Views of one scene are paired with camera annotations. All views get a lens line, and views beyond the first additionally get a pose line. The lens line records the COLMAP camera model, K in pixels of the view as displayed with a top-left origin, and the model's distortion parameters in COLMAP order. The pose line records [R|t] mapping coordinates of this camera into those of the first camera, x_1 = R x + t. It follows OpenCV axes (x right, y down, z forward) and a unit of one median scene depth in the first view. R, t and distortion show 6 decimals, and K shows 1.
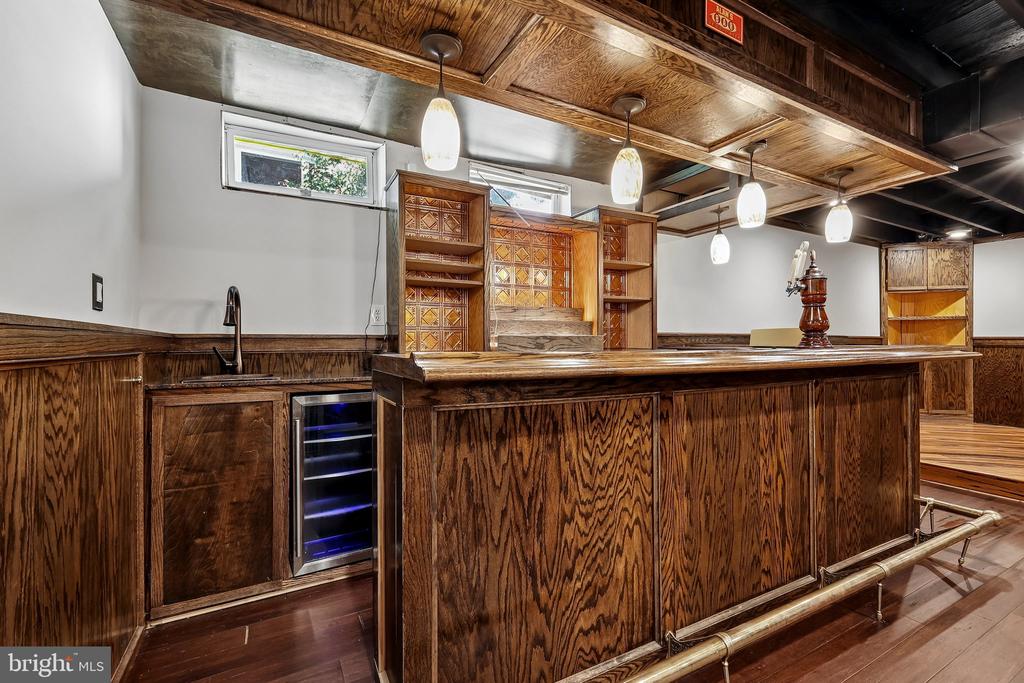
lens RADIAL K [[454.2, 0, 516.4], [0, 454.2, 341.3], [0, 0, 1]] dist [0.004454, 0.000071]
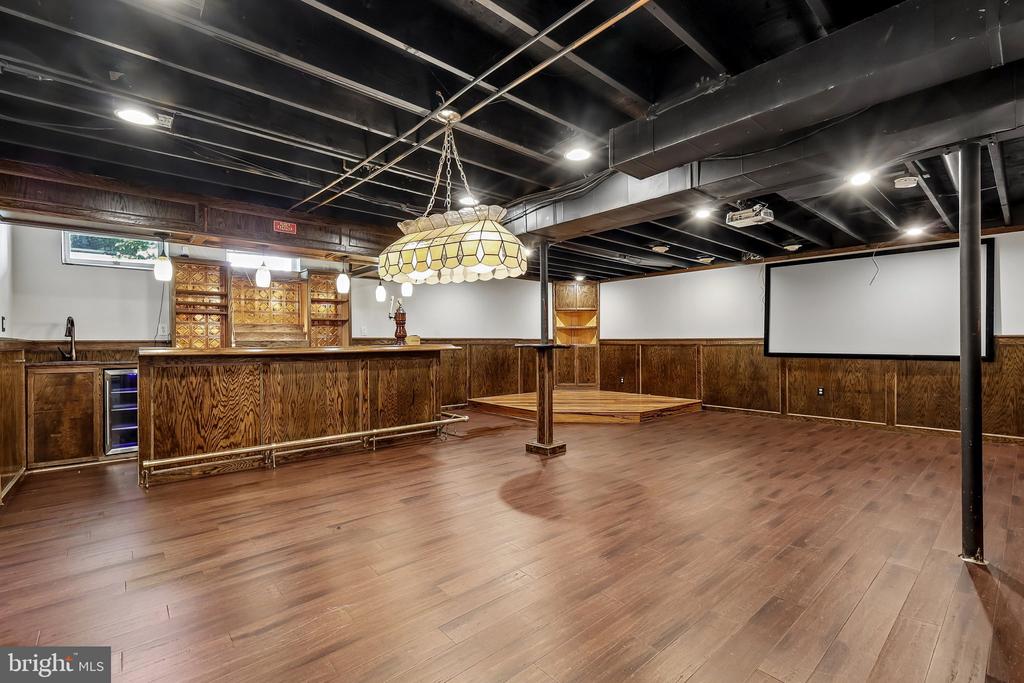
lens RADIAL K [[454.2, 0, 513.8], [0, 454.2, 341.5], [0, 0, 1]] dist [0.004454, 0.000071]
pose [[0.973704, -0.003480, 0.227792, 0.928980], [0.003466, 0.999994, 0.000458, -0.006907], [-0.227792, 0.000344, 0.973710, -1.583237]]
